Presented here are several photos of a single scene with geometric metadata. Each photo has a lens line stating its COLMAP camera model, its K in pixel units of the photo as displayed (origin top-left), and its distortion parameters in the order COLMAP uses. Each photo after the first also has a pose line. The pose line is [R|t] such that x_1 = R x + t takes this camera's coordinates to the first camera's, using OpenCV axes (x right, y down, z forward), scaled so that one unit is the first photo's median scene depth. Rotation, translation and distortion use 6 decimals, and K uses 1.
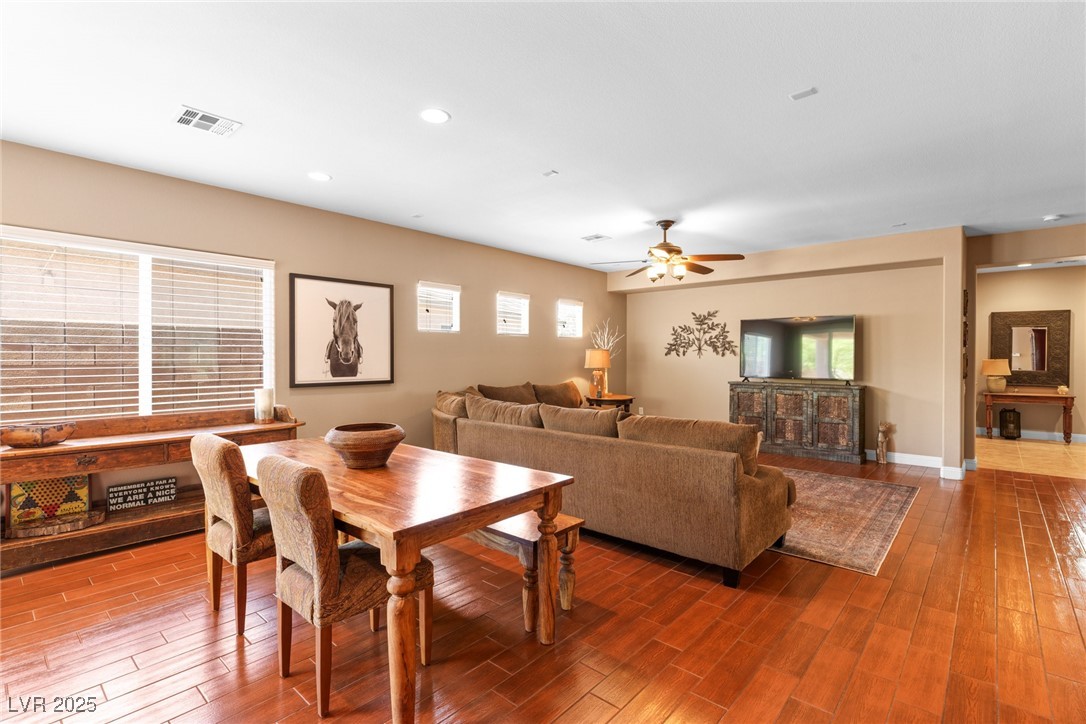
lens RADIAL K [[507.0, 0, 548.7], [0, 507.0, 359.7], [0, 0, 1]] dist [0.005140, 0.000028]
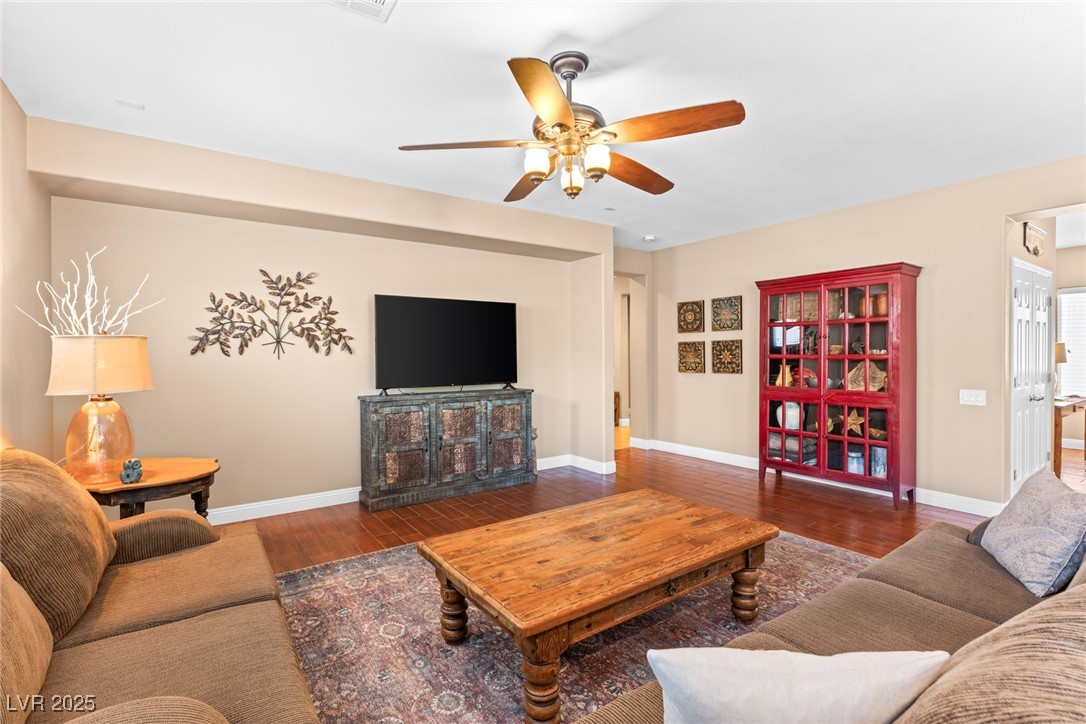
lens RADIAL K [[503.5, 0, 550.9], [0, 503.5, 357.2], [0, 0, 1]] dist [-0.003067, 0.000189]
pose [[0.225865, -0.010877, 0.974098, -0.181899], [0.013305, 0.999879, 0.008080, -0.006337], [-0.974068, 0.011135, 0.225982, 0.752817]]
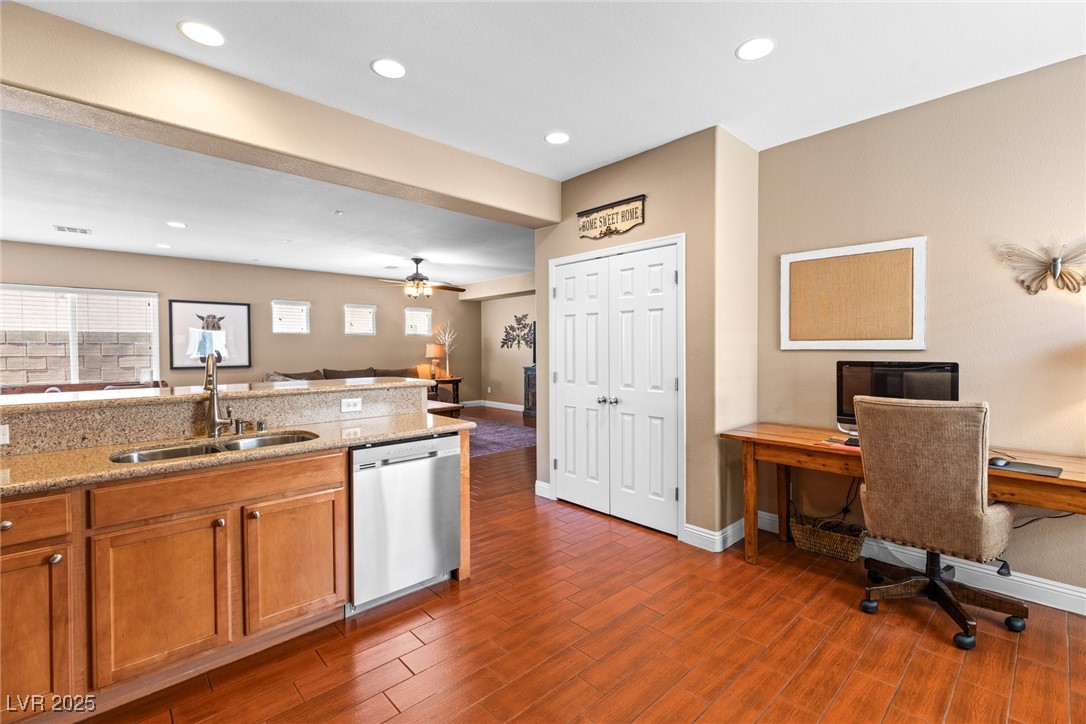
lens RADIAL K [[484.6, 0, 551.3], [0, 484.6, 356.6], [0, 0, 1]] dist [0.004591, 0.000410]
pose [[0.995527, -0.004740, -0.094354, 0.623257], [0.005633, 0.999942, 0.009196, 0.004803], [0.094305, -0.009686, 0.995496, -0.322317]]
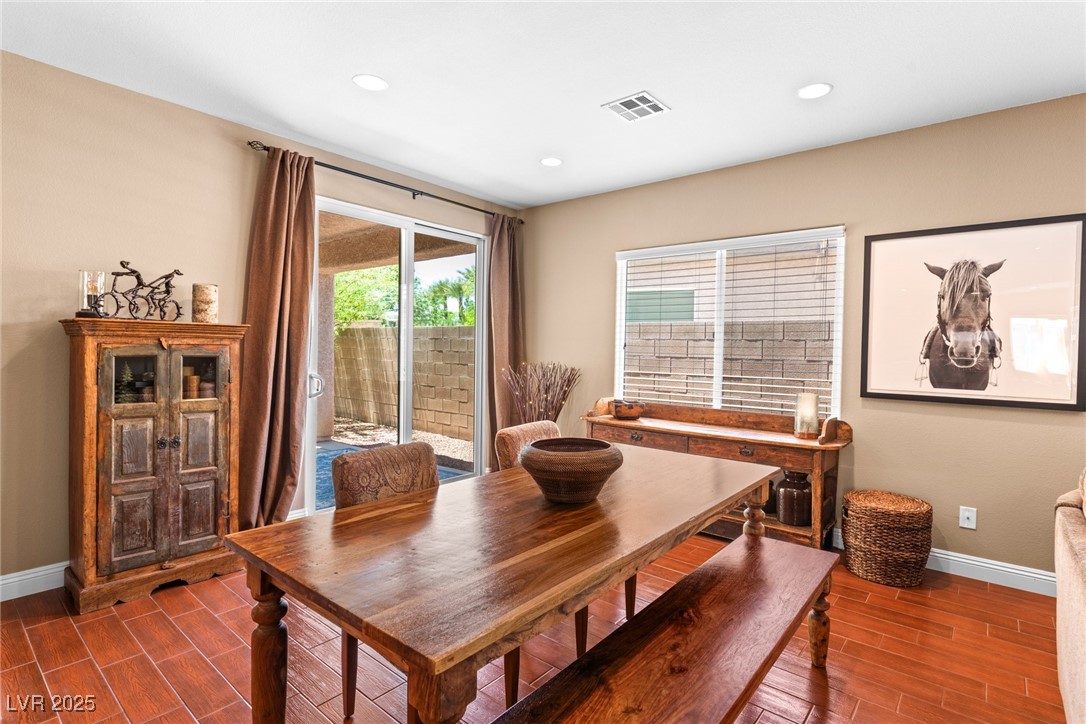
lens RADIAL K [[527.4, 0, 551.9], [0, 527.4, 357.7], [0, 0, 1]] dist [-0.005190, -0.000371]
pose [[0.030167, 0.018467, -0.999374, 0.158025], [-0.026509, 0.999492, 0.017669, -0.001061], [0.999193, 0.025960, 0.030641, 0.388385]]
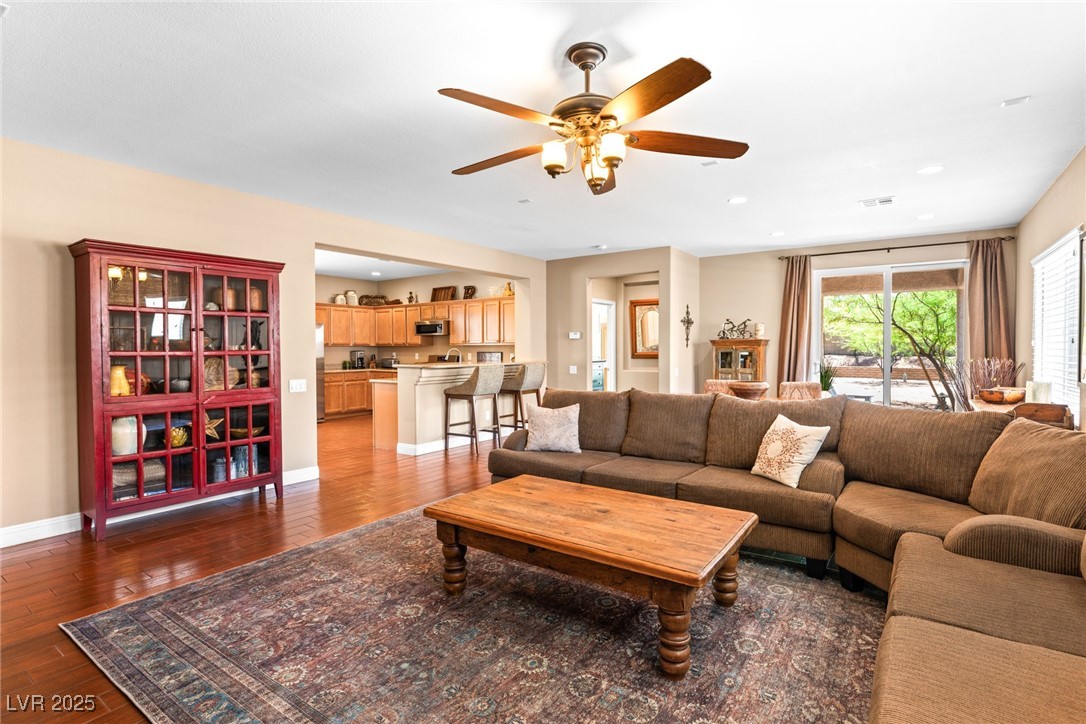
lens RADIAL K [[521.6, 0, 554.1], [0, 521.6, 356.4], [0, 0, 1]] dist [-0.002080, -0.000053]
pose [[-0.993661, 0.004820, -0.112311, 0.257041], [0.001882, 0.999654, 0.026253, -0.008318], [0.112398, 0.025875, -0.993326, 1.208731]]
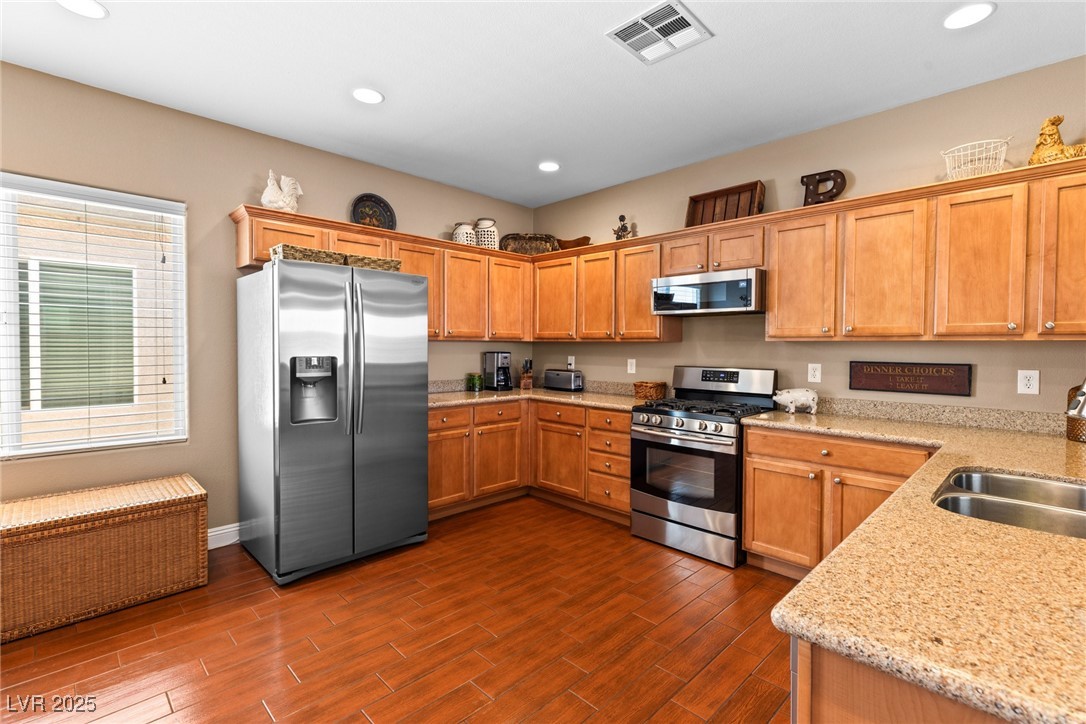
lens RADIAL K [[493.6, 0, 549.2], [0, 493.6, 358.4], [0, 0, 1]] dist [0.000183, -0.000053]
pose [[-0.998059, -0.010515, 0.061384, 0.566021], [-0.008455, 0.999395, 0.033730, 0.000924], [-0.061702, 0.033145, -0.997544, 0.223423]]
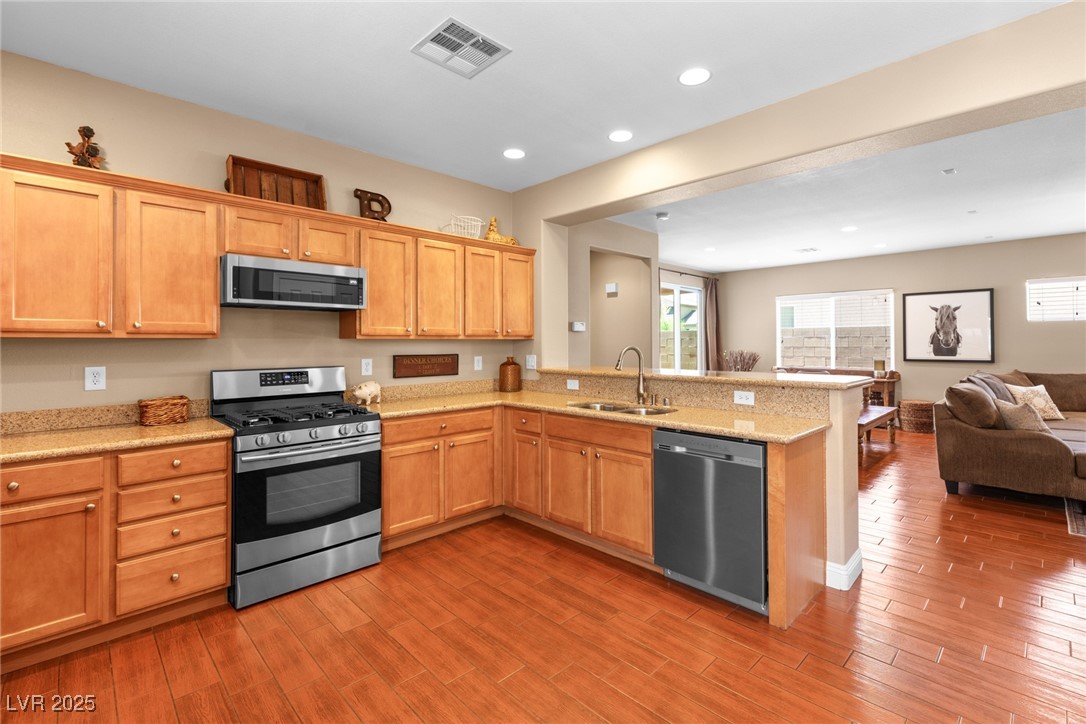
lens RADIAL K [[489.2, 0, 555.7], [0, 489.2, 339.0], [0, 0, 1]] dist [0.006796, 0.000377]
pose [[-0.066121, -0.010107, -0.997760, 0.870718], [-0.005153, 0.999939, -0.009787, 0.002671], [0.997798, 0.004495, -0.066169, -0.039825]]
